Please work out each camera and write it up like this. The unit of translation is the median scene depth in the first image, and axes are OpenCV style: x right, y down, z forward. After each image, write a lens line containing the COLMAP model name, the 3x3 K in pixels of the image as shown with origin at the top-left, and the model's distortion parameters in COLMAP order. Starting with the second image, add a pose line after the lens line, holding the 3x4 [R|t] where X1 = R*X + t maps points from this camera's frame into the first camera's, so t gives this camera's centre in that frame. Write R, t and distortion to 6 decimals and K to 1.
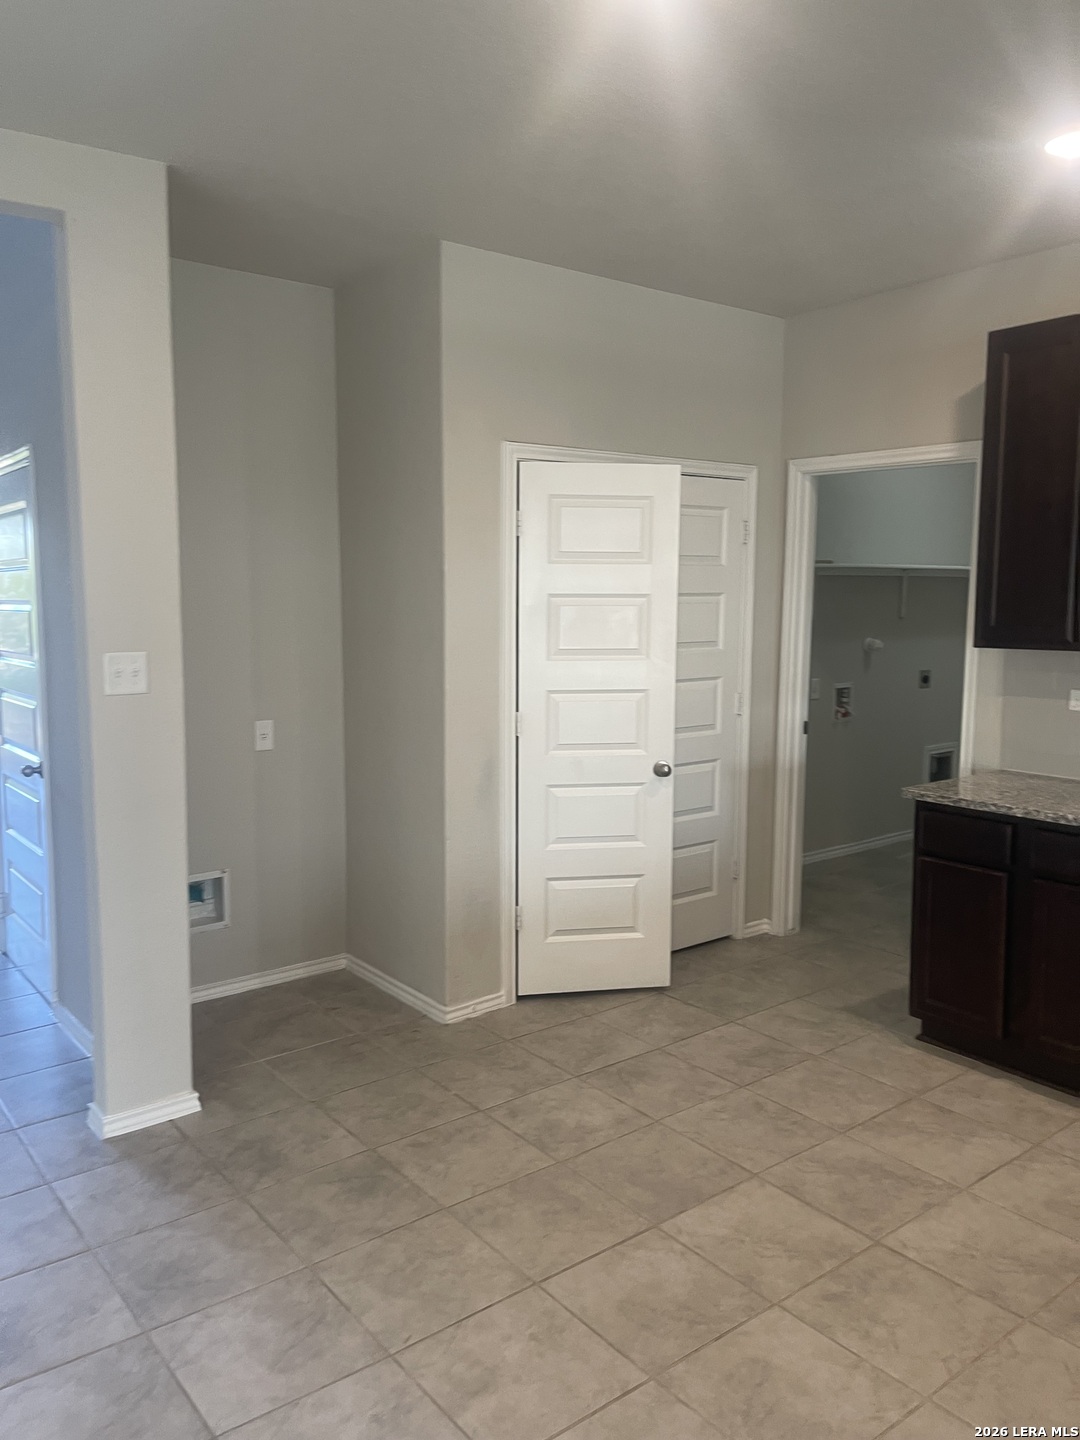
lens RADIAL K [[1095.8, 0, 524.3], [0, 1095.8, 699.4], [0, 0, 1]] dist [0.066823, -0.097947]
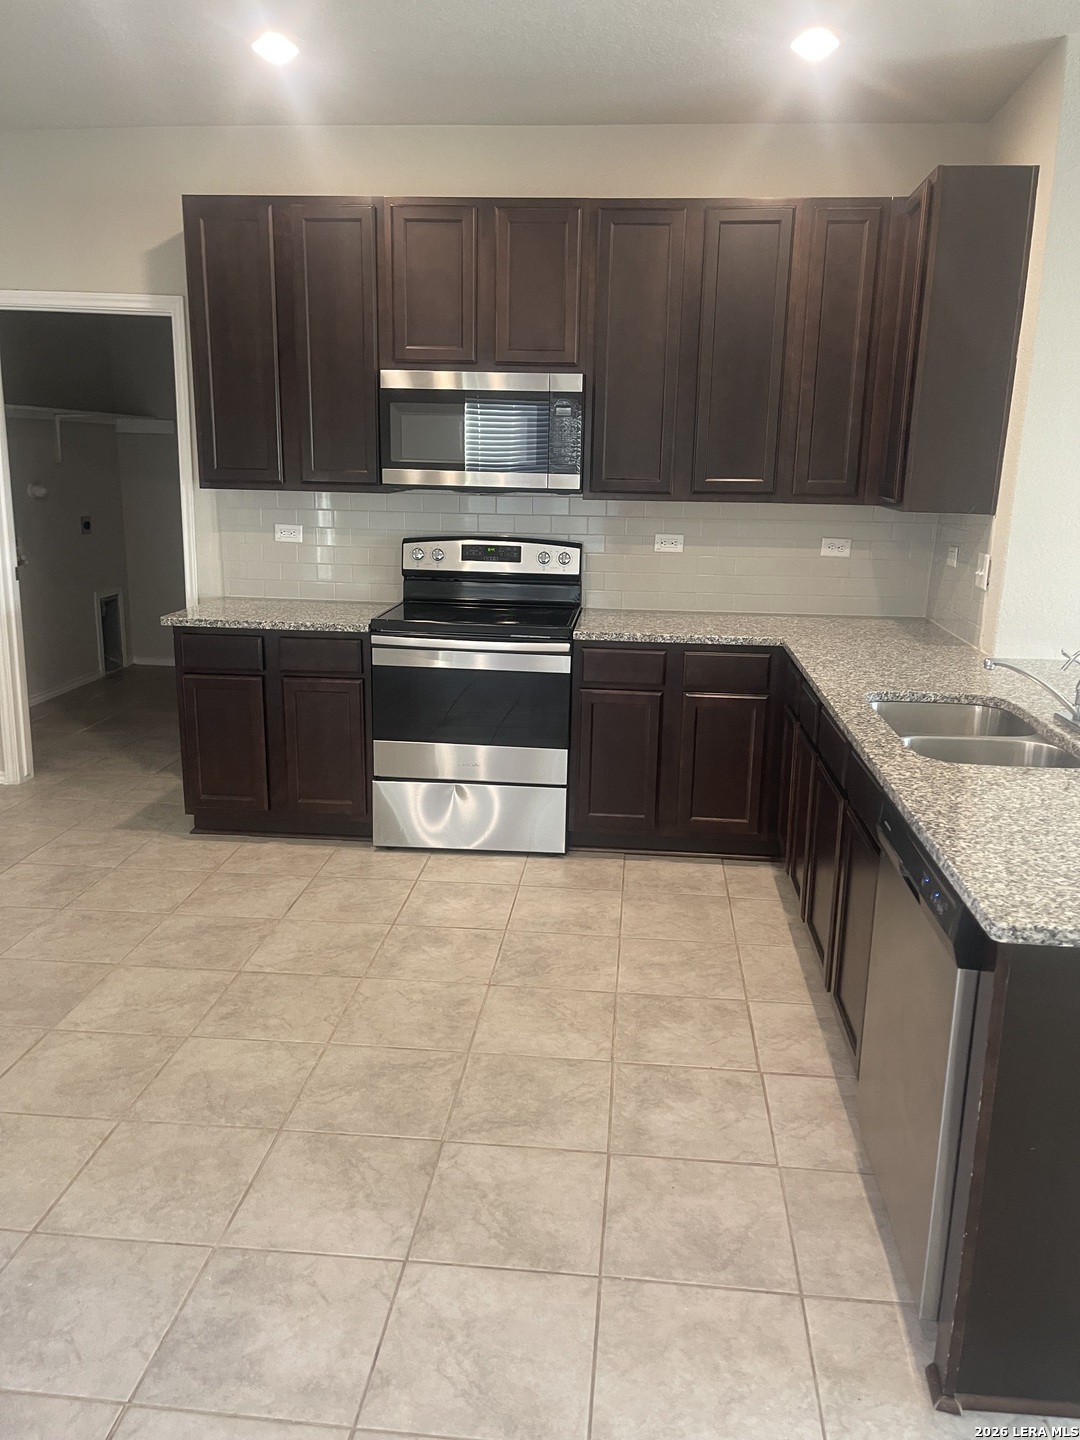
lens RADIAL K [[1095.8, 0, 563.1], [0, 1095.8, 724.9], [0, 0, 1]] dist [0.066823, -0.097947]
pose [[0.670812, -0.163891, 0.723292, -0.258257], [0.051735, 0.983242, 0.174811, 0.016223], [-0.739821, -0.079846, 0.668049, -0.068303]]
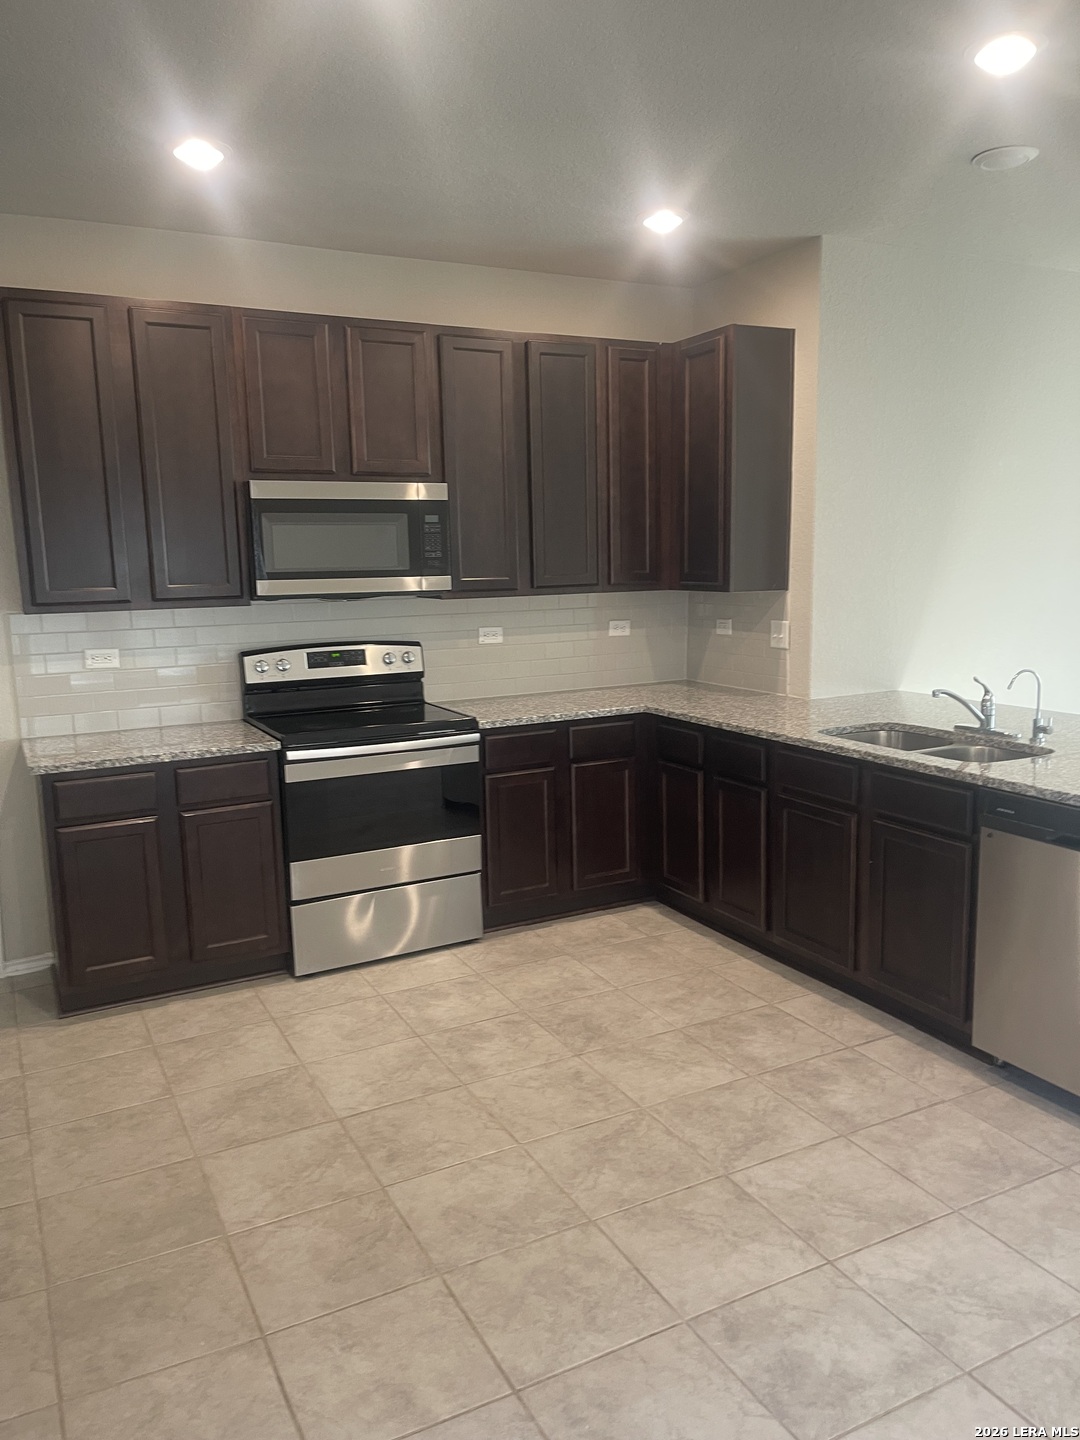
lens RADIAL K [[1095.8, 0, 554.6], [0, 1095.8, 730.4], [0, 0, 1]] dist [0.066823, -0.097947]
pose [[0.158735, -0.159292, 0.974387, -0.620115], [0.117872, 0.982898, 0.141481, -0.037852], [-0.980260, 0.092395, 0.174796, 0.482767]]
